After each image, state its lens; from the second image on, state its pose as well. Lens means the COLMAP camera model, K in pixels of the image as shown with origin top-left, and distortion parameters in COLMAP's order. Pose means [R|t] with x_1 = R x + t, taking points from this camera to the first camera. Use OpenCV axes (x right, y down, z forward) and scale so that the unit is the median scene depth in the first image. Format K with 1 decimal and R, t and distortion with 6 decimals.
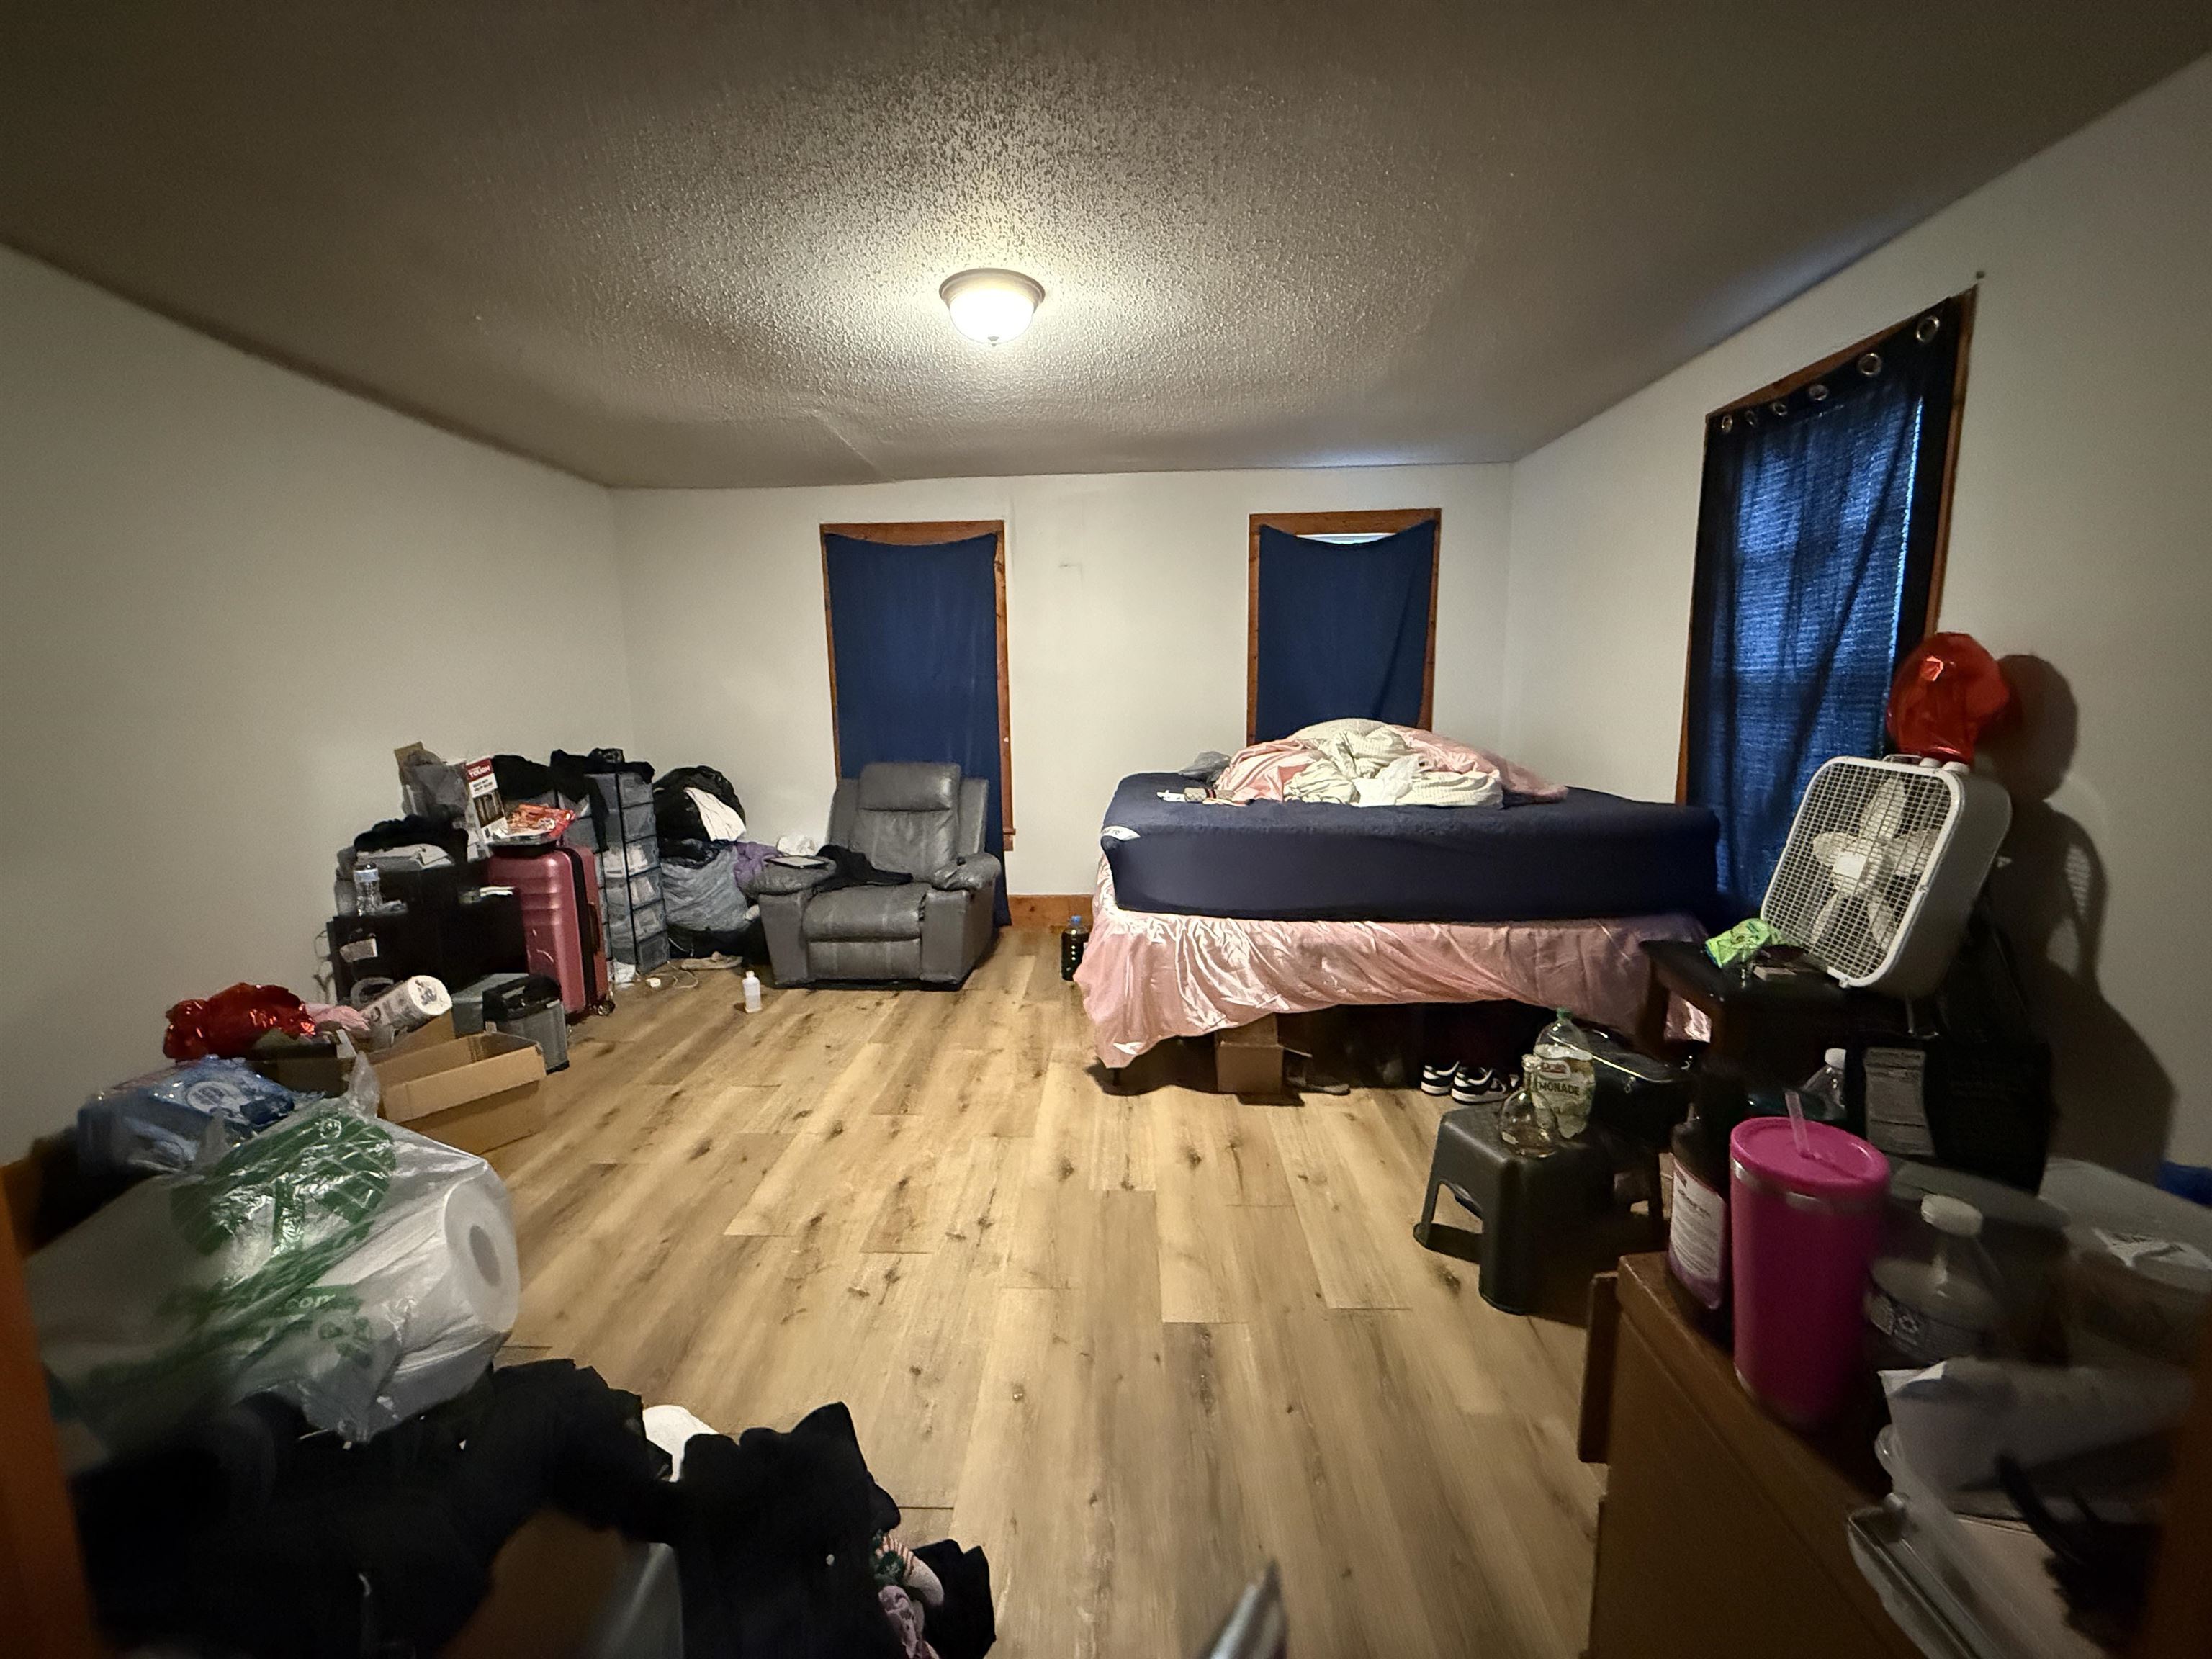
lens RADIAL K [[890.5, 0, 1104.2], [0, 890.5, 825.3], [0, 0, 1]] dist [0.002368, 0.000534]
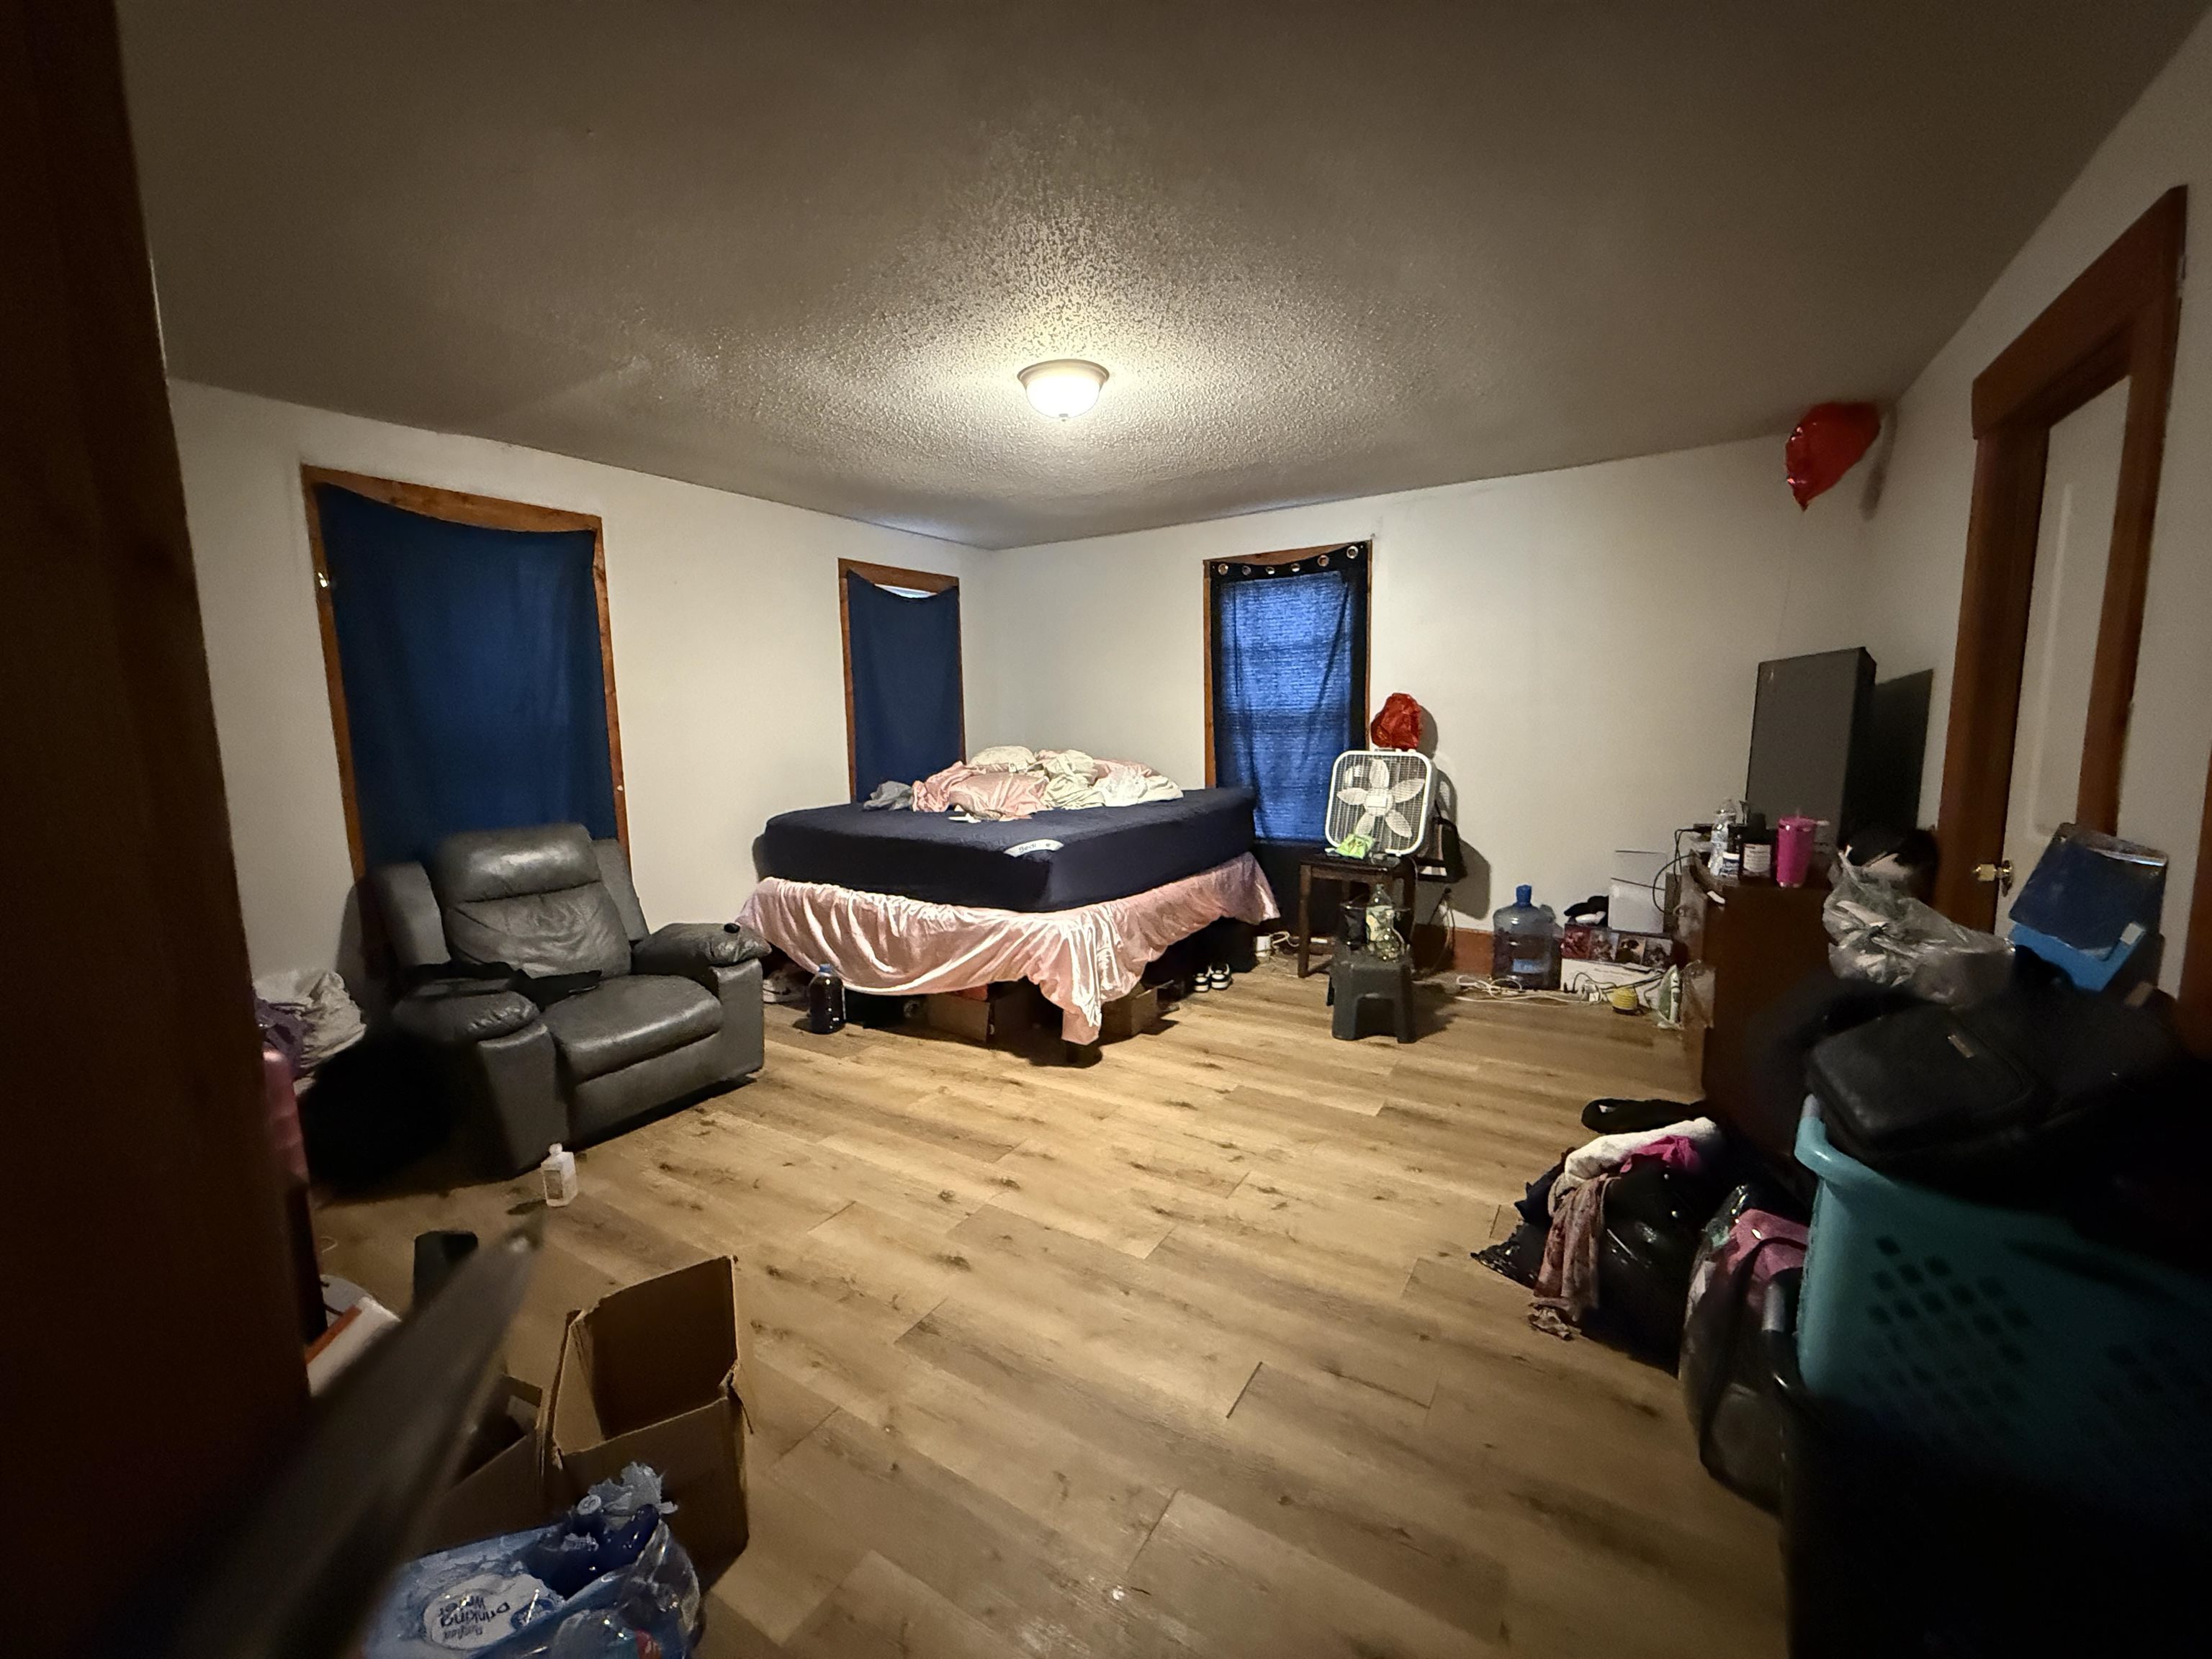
lens RADIAL K [[890.5, 0, 1104.6], [0, 890.5, 826.1], [0, 0, 1]] dist [0.002368, 0.000534]
pose [[0.494530, -0.106139, 0.862655, -0.962367], [0.141822, 0.989068, 0.040391, -0.054021], [-0.857512, 0.102369, 0.504177, 0.366316]]
